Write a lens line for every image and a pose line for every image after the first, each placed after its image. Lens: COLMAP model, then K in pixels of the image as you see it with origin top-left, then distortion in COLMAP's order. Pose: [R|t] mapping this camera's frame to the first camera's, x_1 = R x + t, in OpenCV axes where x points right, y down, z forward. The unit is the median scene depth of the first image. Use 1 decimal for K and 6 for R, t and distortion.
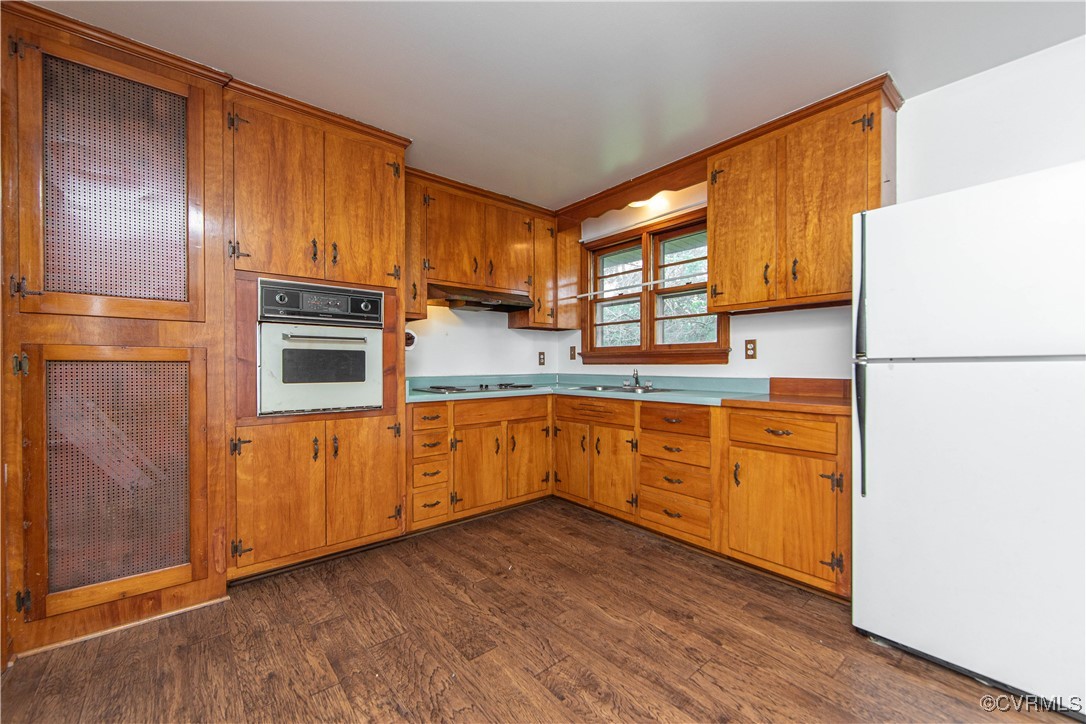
lens RADIAL K [[450.1, 0, 582.6], [0, 450.1, 371.0], [0, 0, 1]] dist [-0.002272, -0.000639]
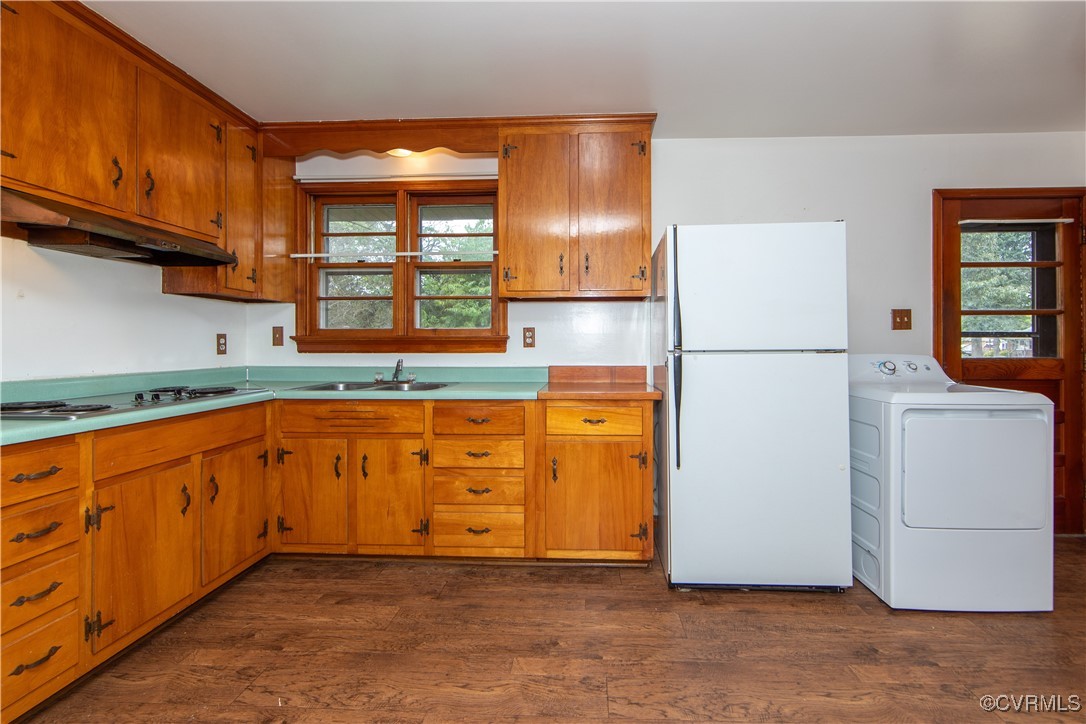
lens RADIAL K [[450.1, 0, 583.2], [0, 450.1, 346.6], [0, 0, 1]] dist [-0.002272, -0.000639]
pose [[0.690686, 0.001331, 0.723153, -0.260284], [0.006800, 0.999942, -0.008334, -0.020217], [-0.723123, 0.010674, 0.690637, 0.247007]]
